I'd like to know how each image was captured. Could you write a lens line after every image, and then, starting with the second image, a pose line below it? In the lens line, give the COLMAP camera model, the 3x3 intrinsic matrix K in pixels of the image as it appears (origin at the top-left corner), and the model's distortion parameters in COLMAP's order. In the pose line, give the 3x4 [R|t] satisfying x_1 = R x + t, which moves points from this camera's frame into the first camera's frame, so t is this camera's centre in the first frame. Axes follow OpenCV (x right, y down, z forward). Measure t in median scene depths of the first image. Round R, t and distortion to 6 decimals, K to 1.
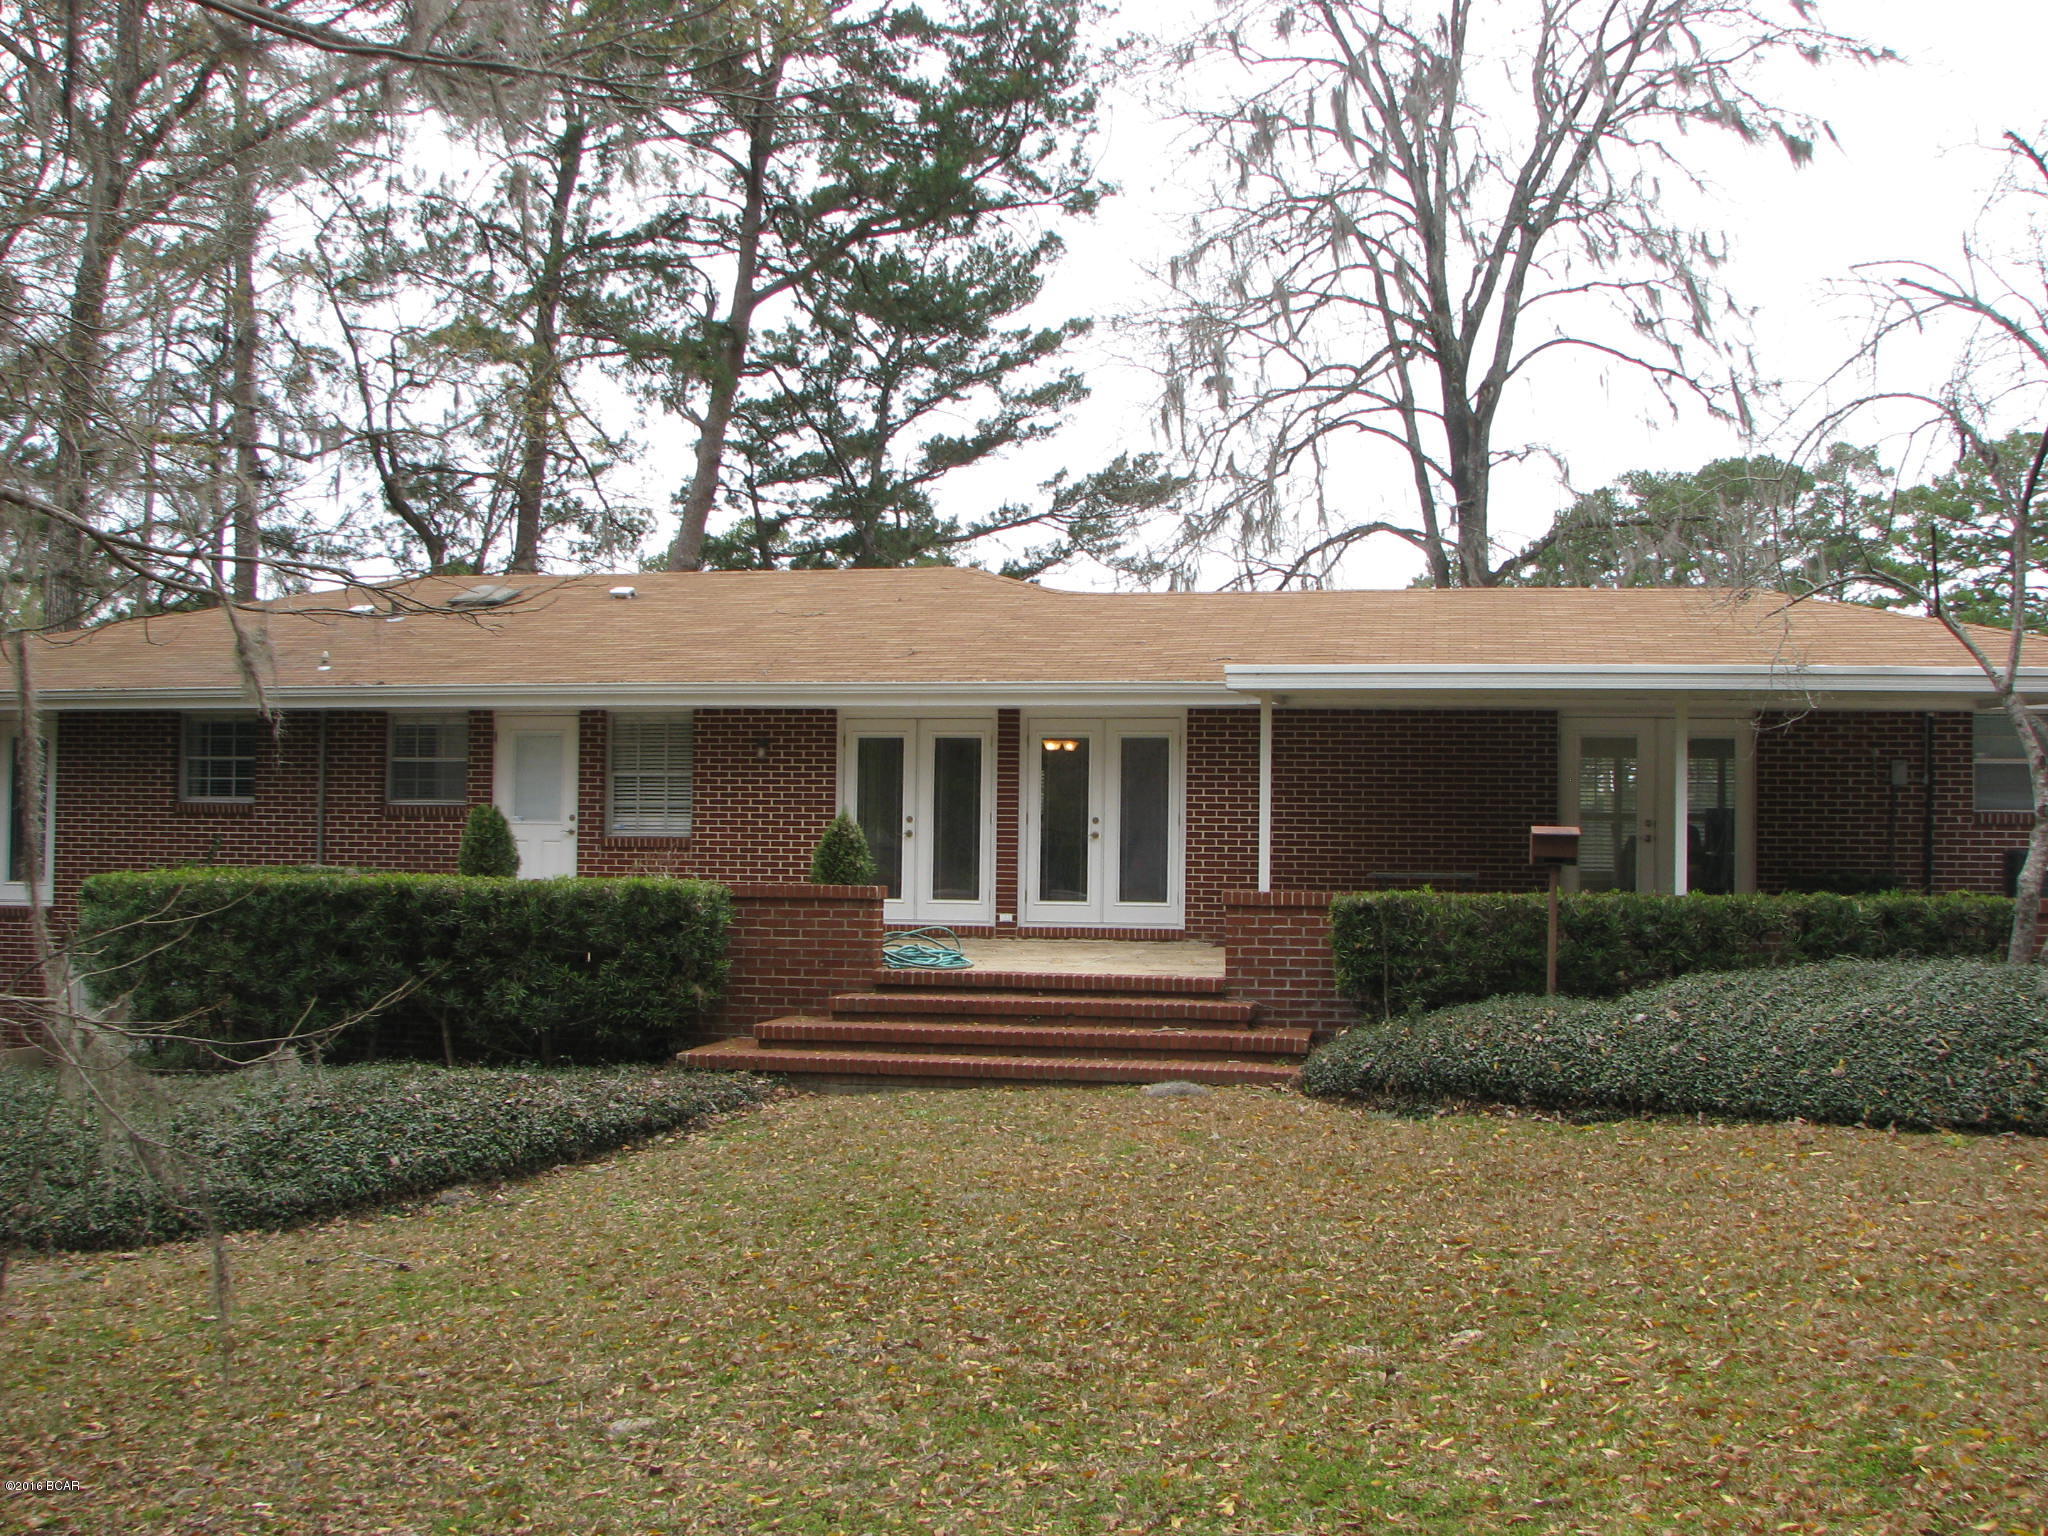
lens RADIAL K [[2215.3, 0, 1044.5], [0, 2215.3, 794.4], [0, 0, 1]] dist [-0.194661, 0.269108]
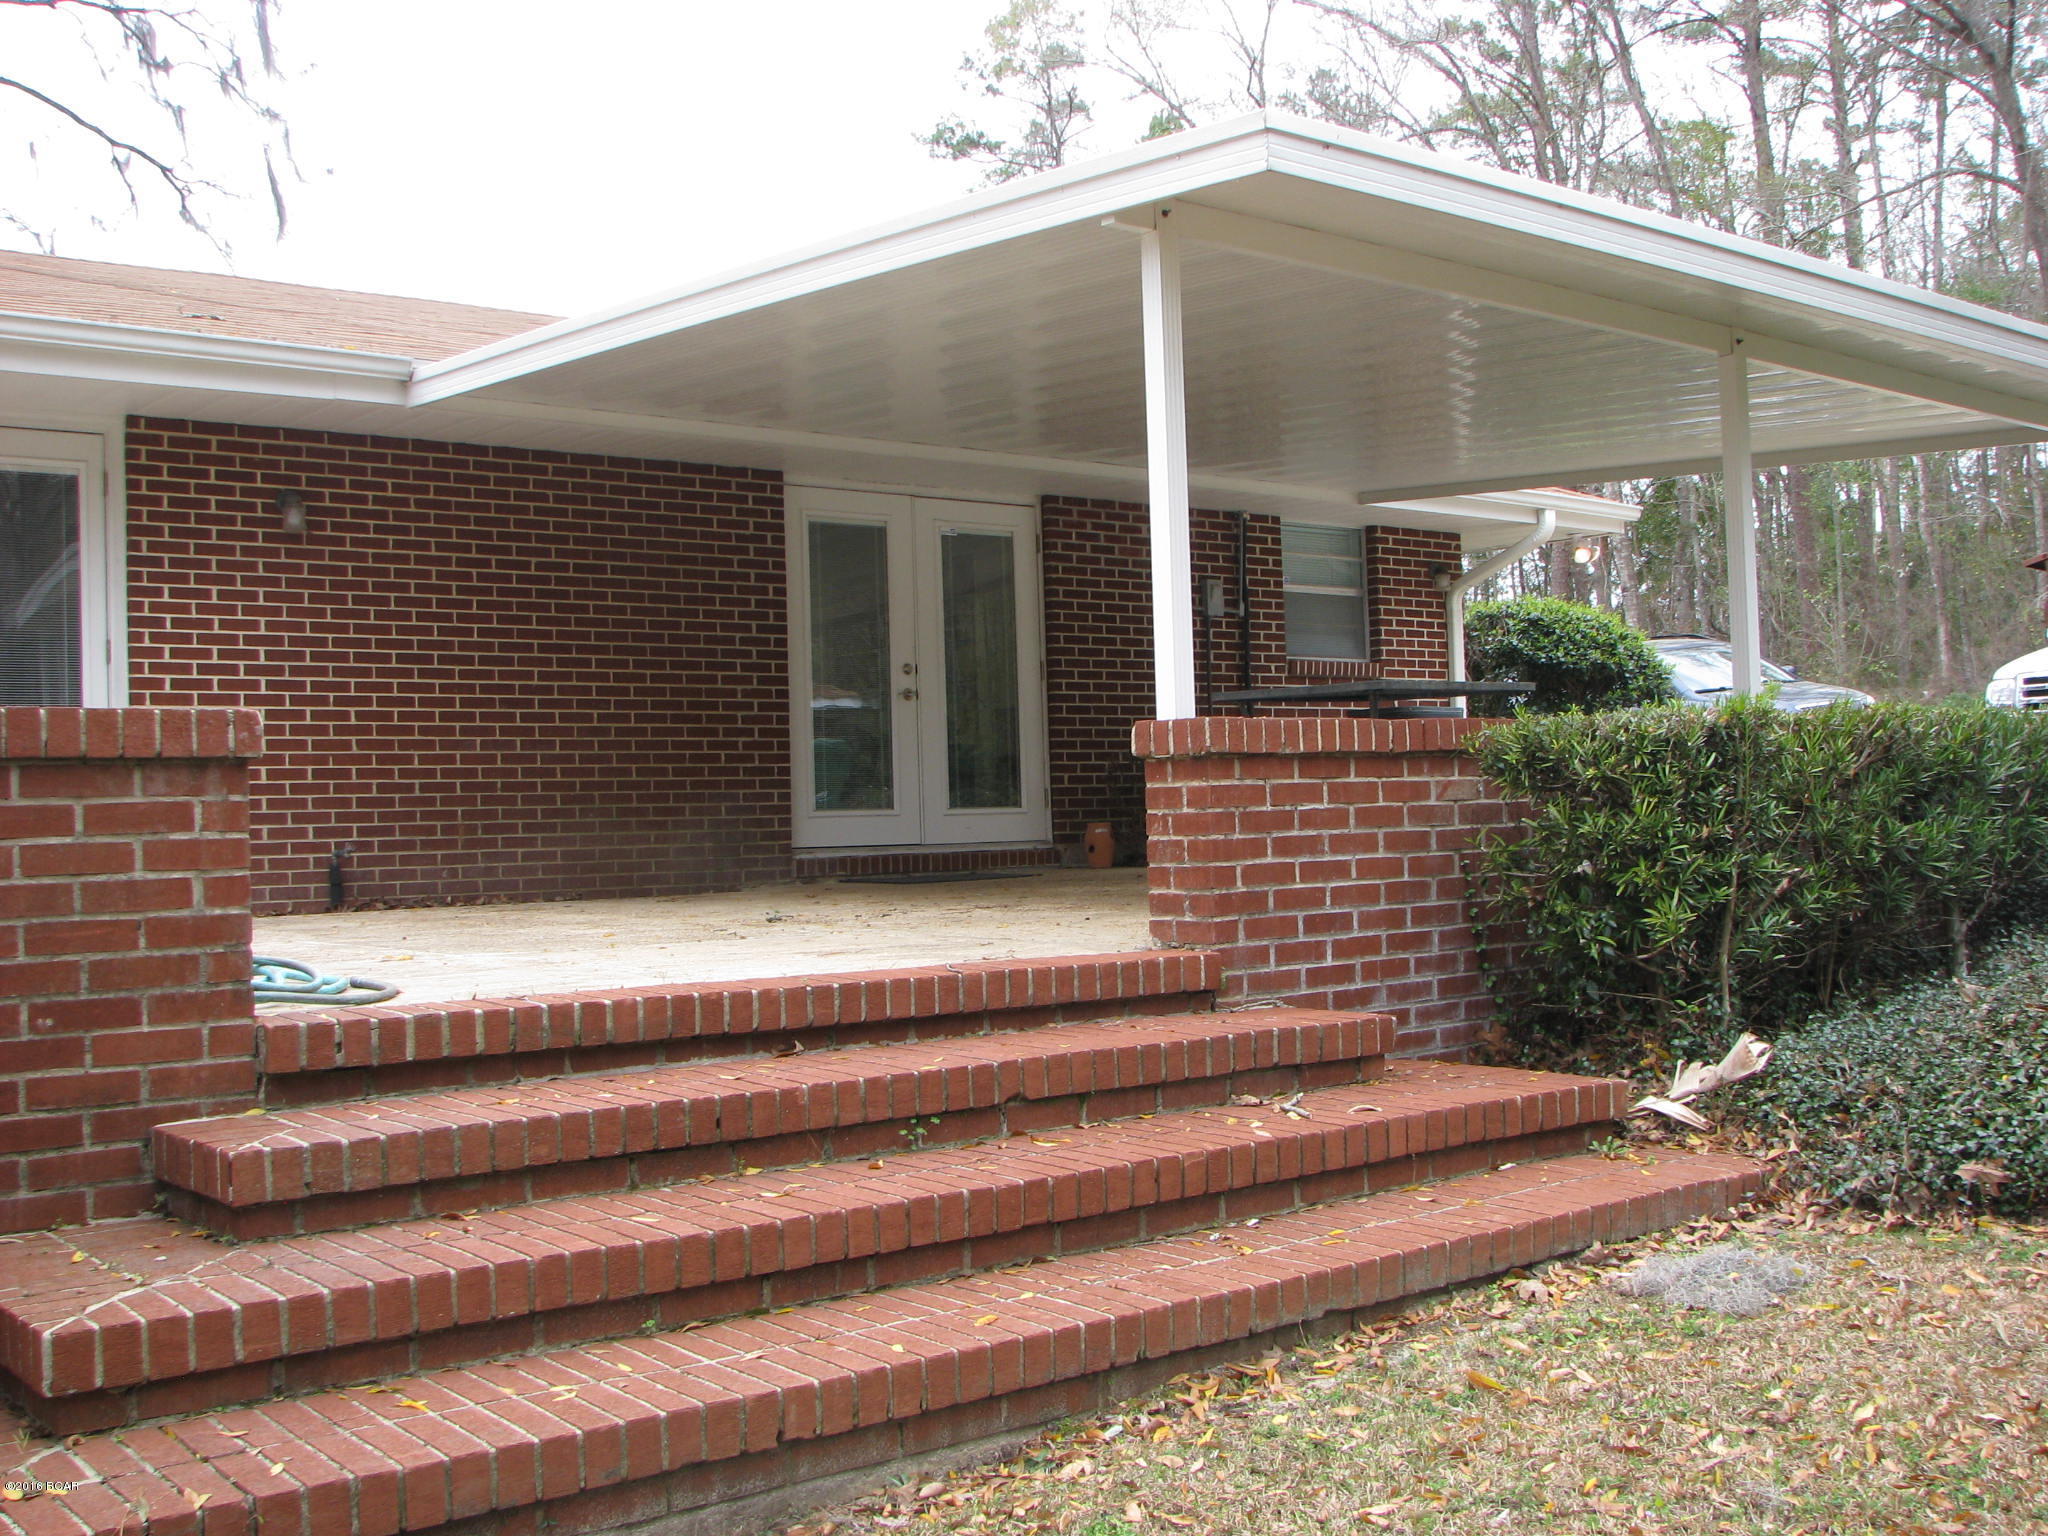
lens RADIAL K [[2215.3, 0, 1044.5], [0, 2215.3, 794.4], [0, 0, 1]] dist [-0.194661, 0.269108]
pose [[0.645706, -0.022411, 0.763257, -0.150468], [0.012572, 0.999746, 0.018719, 0.033692], [-0.763483, -0.002491, 0.645823, 0.529680]]
